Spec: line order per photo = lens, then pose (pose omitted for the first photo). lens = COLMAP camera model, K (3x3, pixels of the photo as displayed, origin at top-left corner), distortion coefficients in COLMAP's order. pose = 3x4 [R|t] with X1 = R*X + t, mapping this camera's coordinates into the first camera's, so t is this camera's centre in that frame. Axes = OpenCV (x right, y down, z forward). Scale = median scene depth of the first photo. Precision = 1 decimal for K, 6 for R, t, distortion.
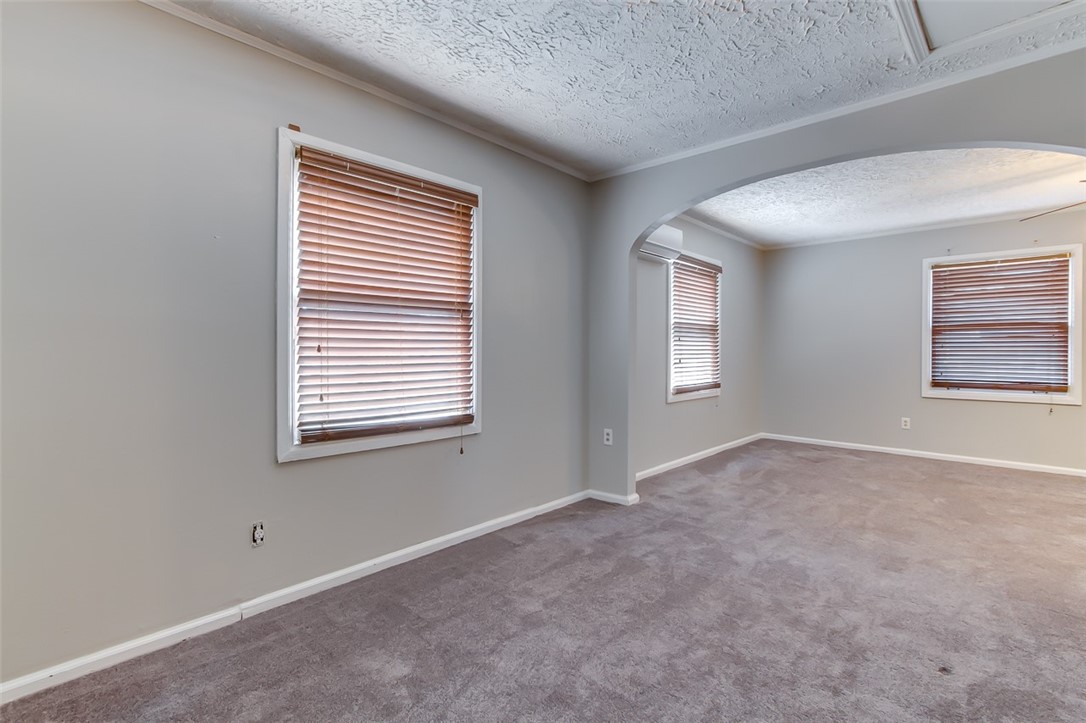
lens RADIAL K [[514.6, 0, 539.1], [0, 514.6, 359.9], [0, 0, 1]] dist [-0.002789, 0.001843]
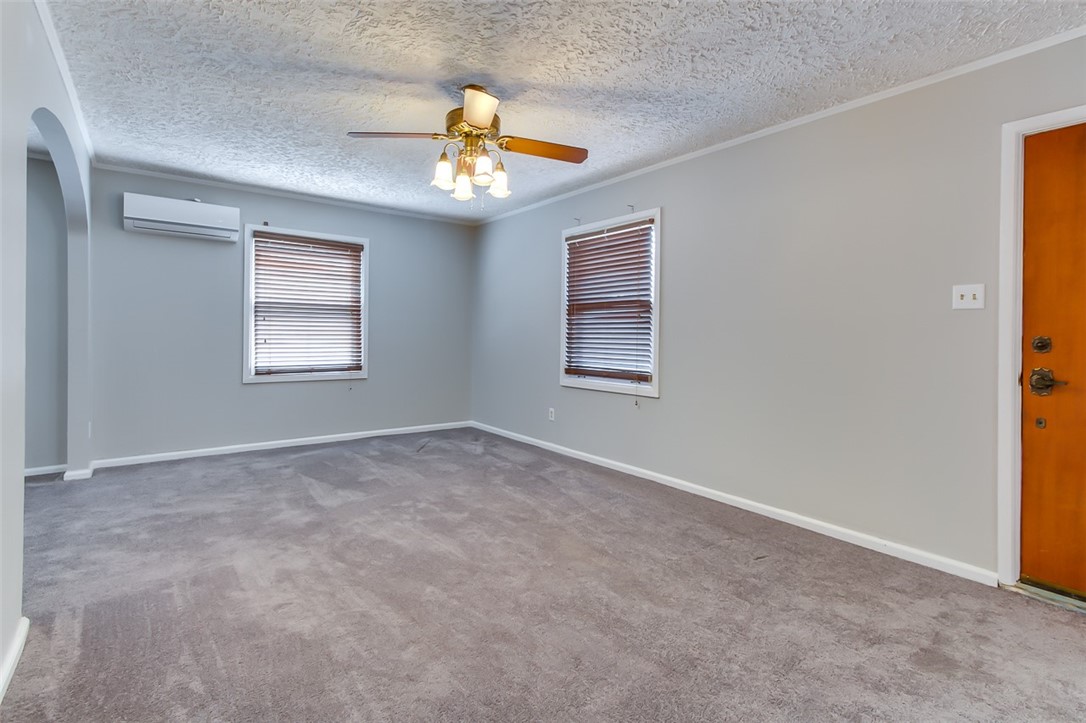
lens RADIAL K [[514.6, 0, 532.0], [0, 514.6, 334.3], [0, 0, 1]] dist [-0.002789, 0.001843]
pose [[0.985124, 0.008819, -0.171620, 0.916376], [-0.012922, 0.999656, -0.022802, 0.005336], [0.171360, 0.024680, 0.984899, 0.118371]]
